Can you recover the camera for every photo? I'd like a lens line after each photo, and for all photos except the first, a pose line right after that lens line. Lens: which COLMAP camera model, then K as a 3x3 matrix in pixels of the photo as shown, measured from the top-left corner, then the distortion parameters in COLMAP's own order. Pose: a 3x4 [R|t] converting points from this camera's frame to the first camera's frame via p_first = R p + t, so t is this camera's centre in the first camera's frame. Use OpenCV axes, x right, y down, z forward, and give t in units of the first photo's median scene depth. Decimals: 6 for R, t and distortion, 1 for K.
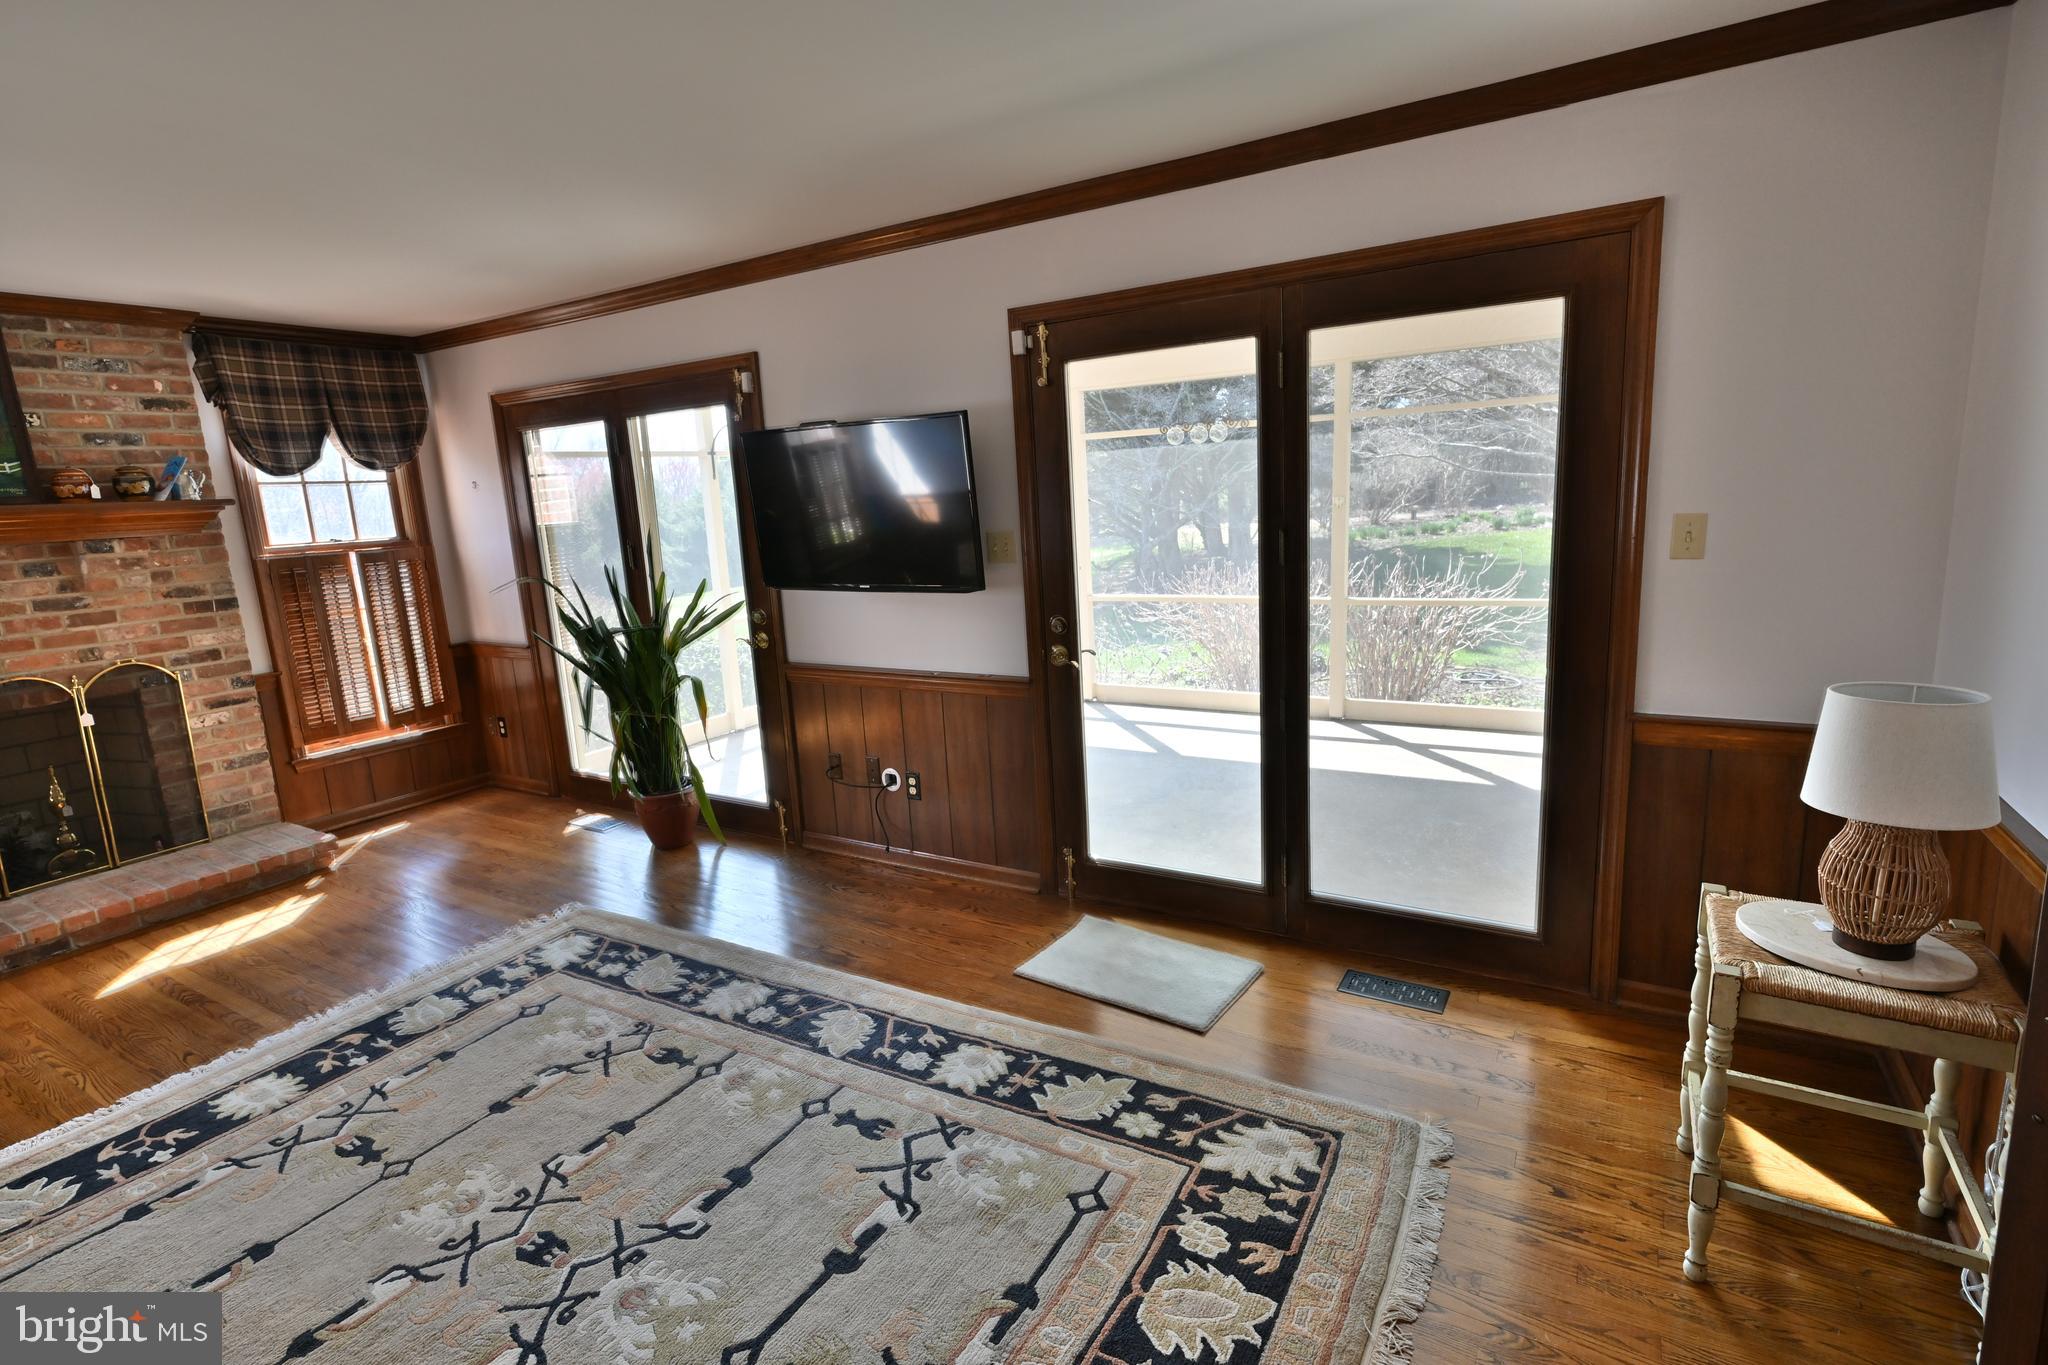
lens RADIAL K [[971.6, 0, 1017.1], [0, 971.6, 683.5], [0, 0, 1]] dist [0.003147, -0.000438]
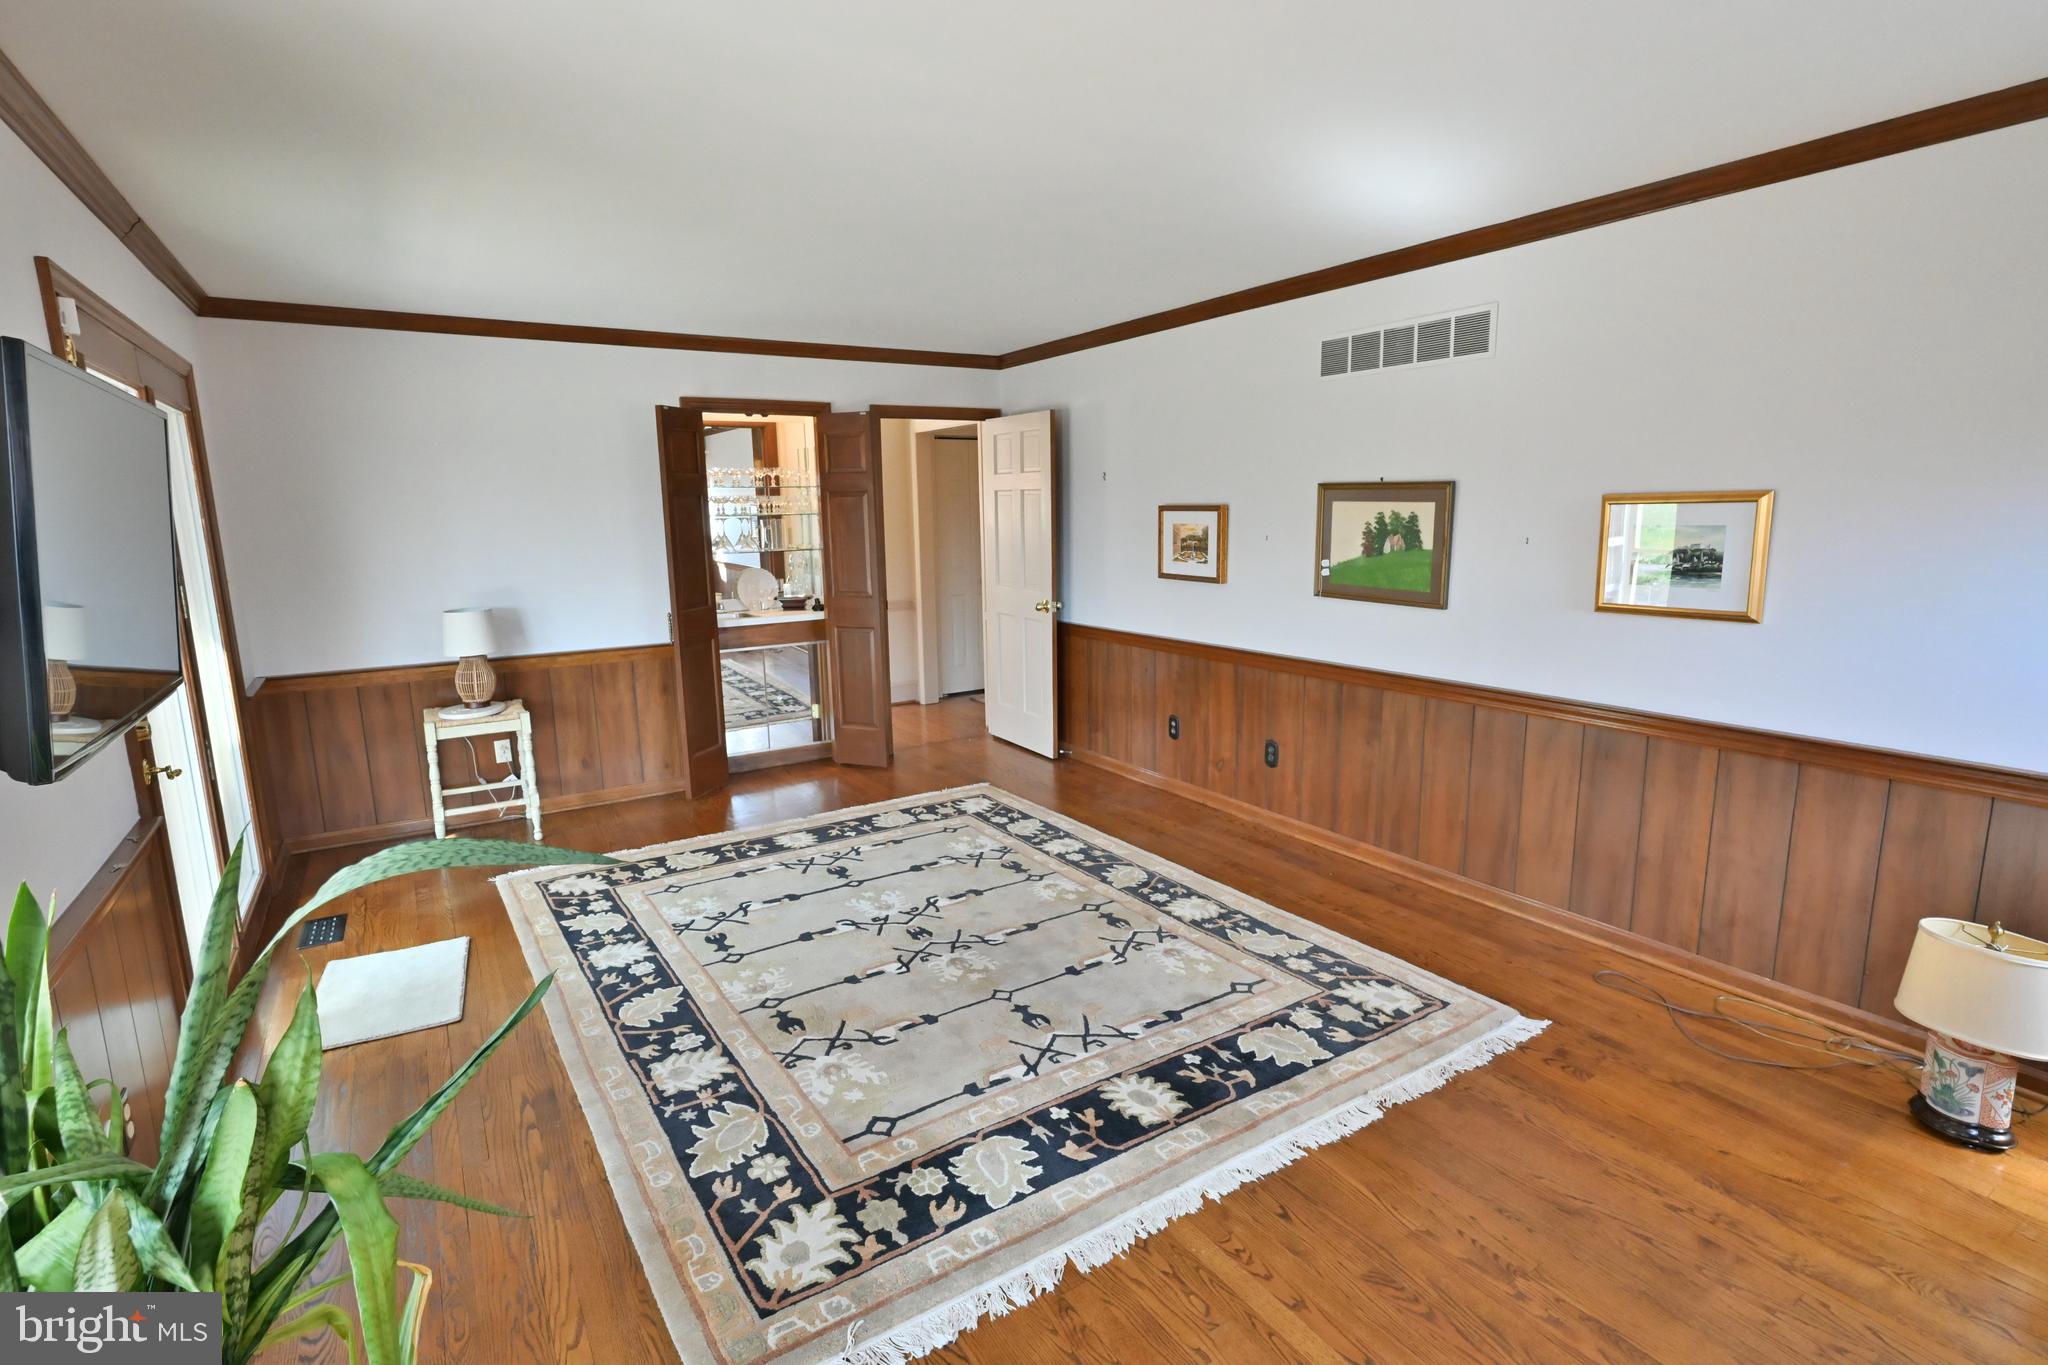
lens RADIAL K [[971.6, 0, 1019.0], [0, 971.6, 679.3], [0, 0, 1]] dist [0.003147, -0.000438]
pose [[-0.893184, -0.007443, 0.449630, -1.102783], [0.155927, 0.932706, 0.325187, -0.292065], [-0.421792, 0.360562, -0.831917, 1.708173]]
